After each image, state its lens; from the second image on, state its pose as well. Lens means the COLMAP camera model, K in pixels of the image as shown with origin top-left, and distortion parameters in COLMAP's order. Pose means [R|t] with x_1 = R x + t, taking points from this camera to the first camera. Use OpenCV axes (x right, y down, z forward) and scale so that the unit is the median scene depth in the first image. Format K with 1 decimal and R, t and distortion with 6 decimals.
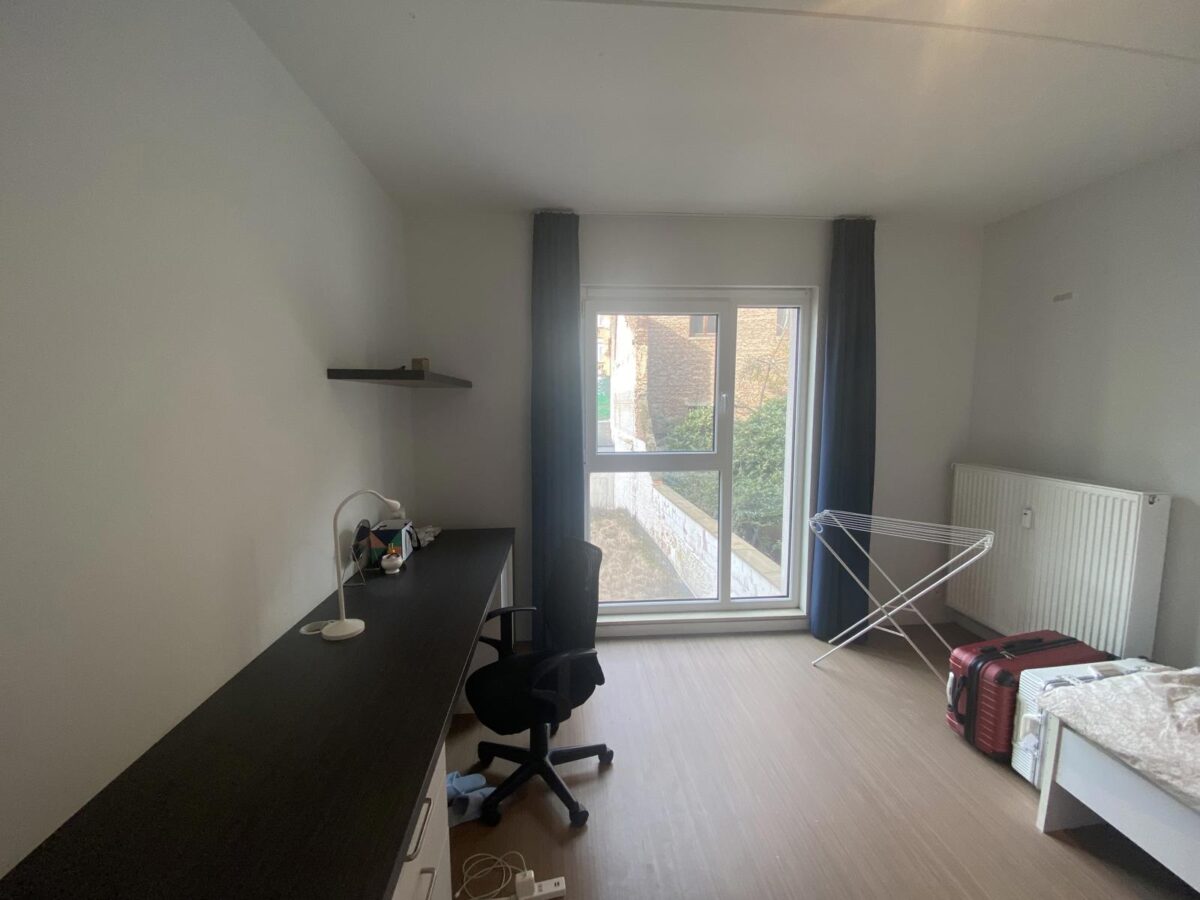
lens RADIAL K [[477.1, 0, 600.0], [0, 477.1, 450.0], [0, 0, 1]] dist [-0.002037, -0.000297]
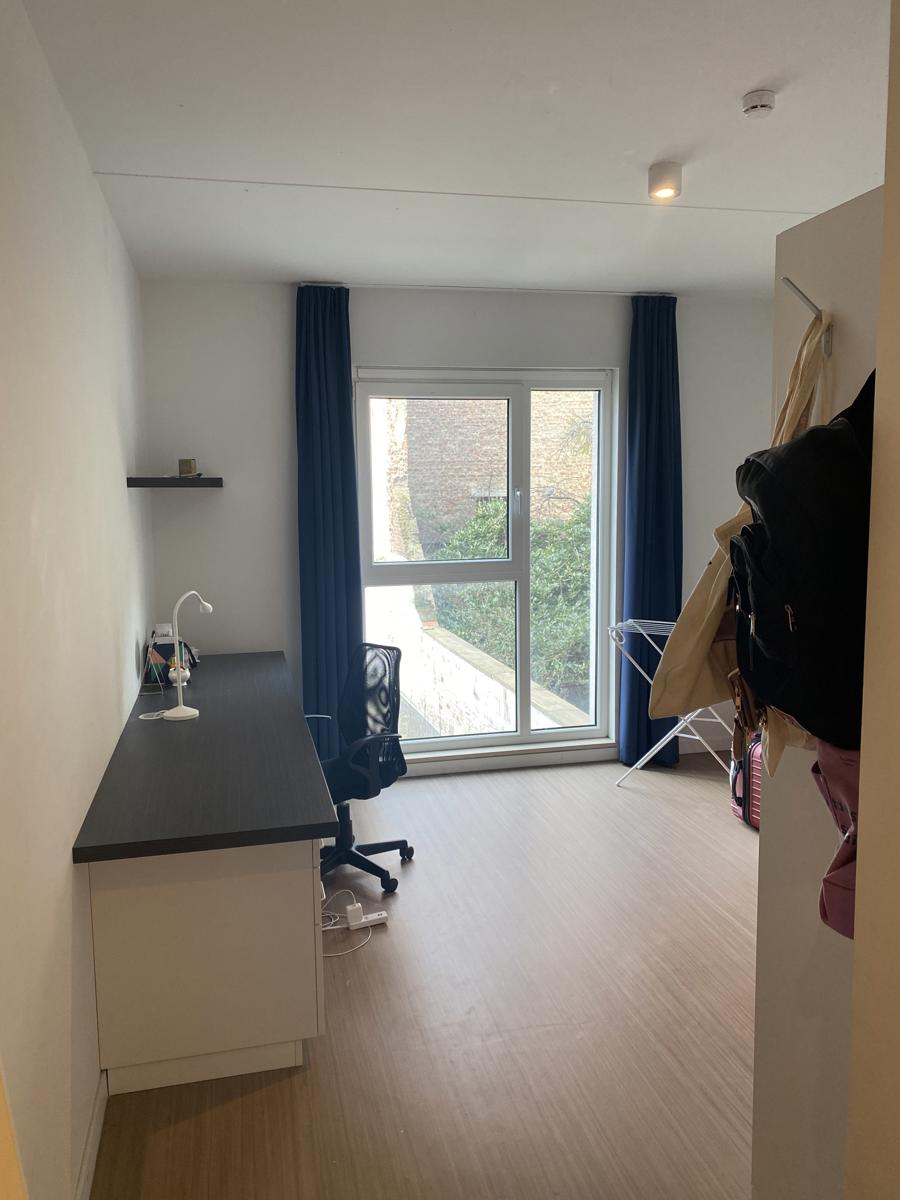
lens RADIAL K [[906.6, 0, 450.0], [0, 906.6, 600.0], [0, 0, 1]] dist [0.182842, -0.413369]
pose [[0.988138, -0.028196, 0.150957, -0.122321], [0.024527, 0.999358, 0.026108, 0.034754], [-0.151597, -0.022096, 0.988195, -0.650240]]
